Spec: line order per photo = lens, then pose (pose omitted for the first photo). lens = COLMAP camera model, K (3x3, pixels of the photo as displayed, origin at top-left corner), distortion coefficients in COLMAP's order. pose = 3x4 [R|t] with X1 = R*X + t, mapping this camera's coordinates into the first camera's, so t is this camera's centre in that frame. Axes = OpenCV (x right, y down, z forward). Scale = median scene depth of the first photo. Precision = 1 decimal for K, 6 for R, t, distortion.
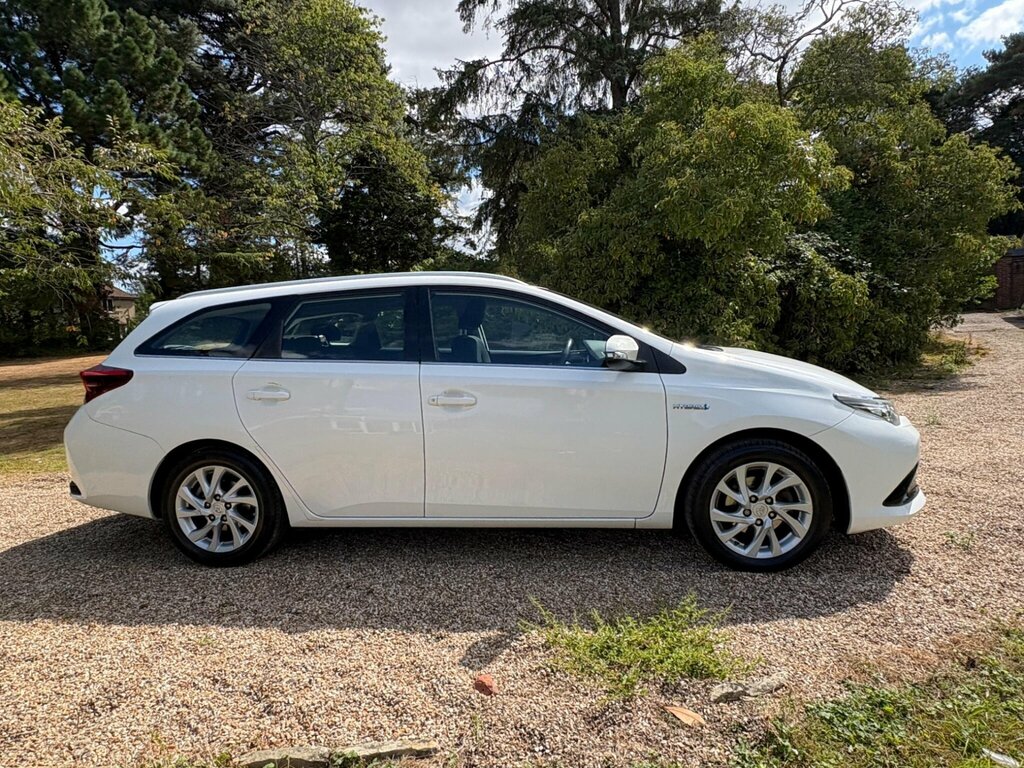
lens RADIAL K [[582.2, 0, 516.3], [0, 582.2, 383.5], [0, 0, 1]] dist [0.000870, 0.000111]
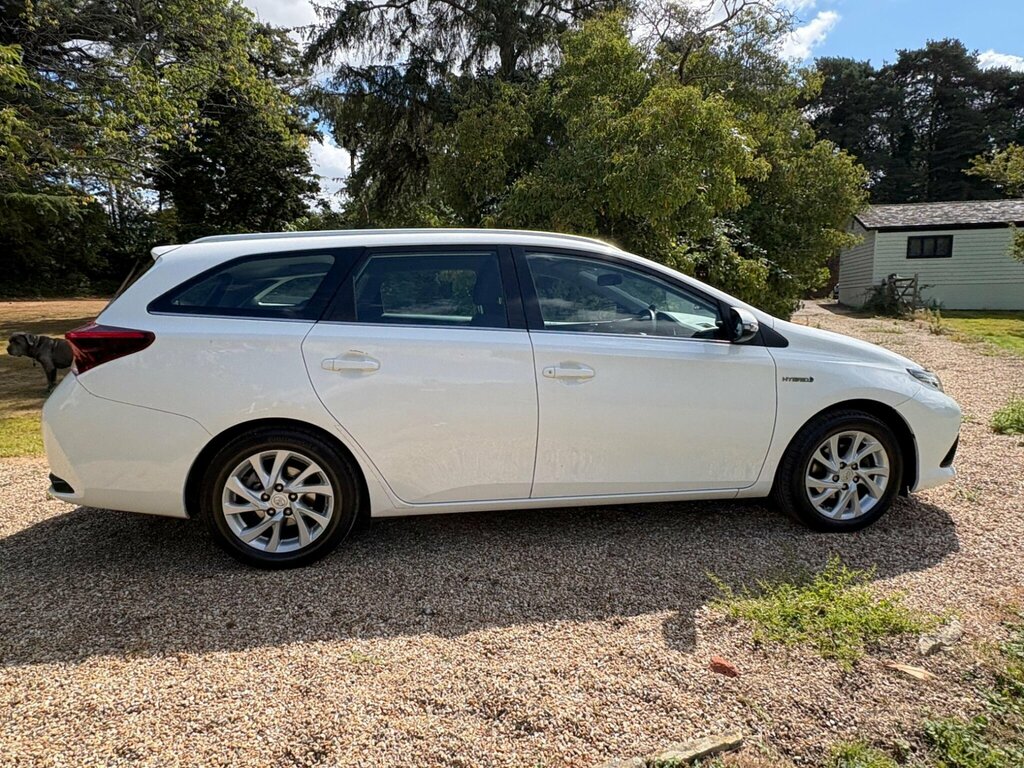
lens RADIAL K [[582.2, 0, 516.1], [0, 582.2, 390.0], [0, 0, 1]] dist [0.000870, 0.000111]
pose [[0.965191, -0.003603, 0.261523, -0.399779], [-0.011293, 0.998398, 0.055434, 0.006260], [-0.261303, -0.056458, 0.963604, 0.116650]]
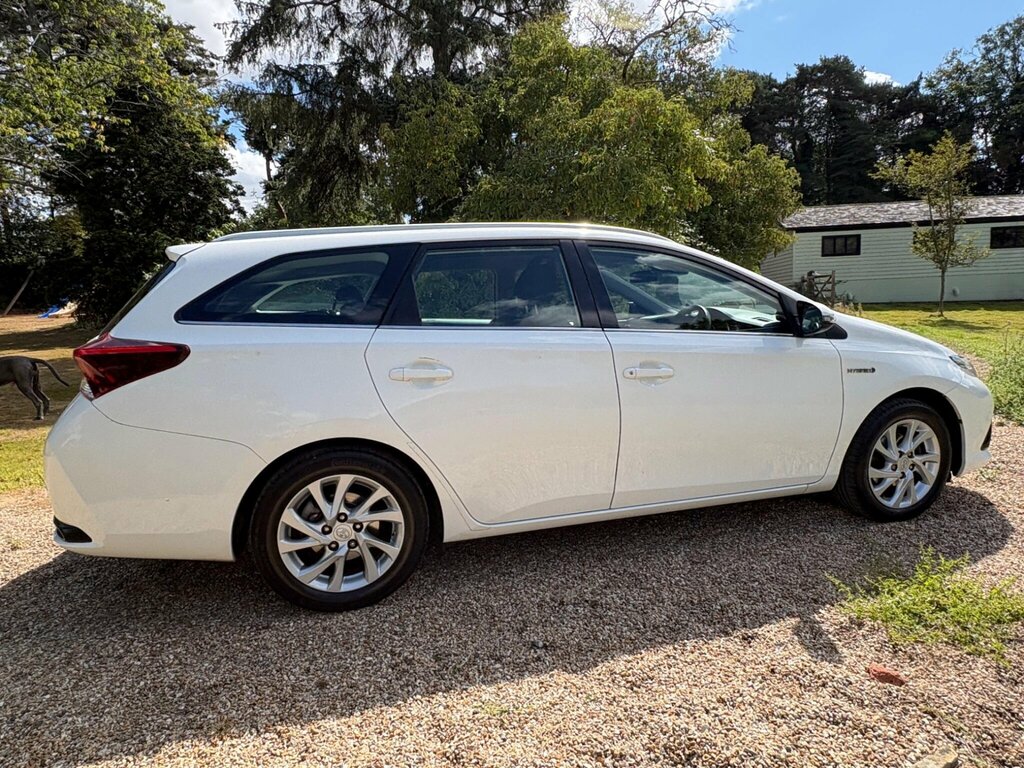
lens RADIAL K [[582.2, 0, 516.8], [0, 582.2, 387.0], [0, 0, 1]] dist [0.000870, 0.000111]
pose [[0.923510, -0.041755, 0.381294, -0.577104], [0.027394, 0.998699, 0.043017, 0.007350], [-0.382594, -0.029281, 0.923452, 0.247145]]
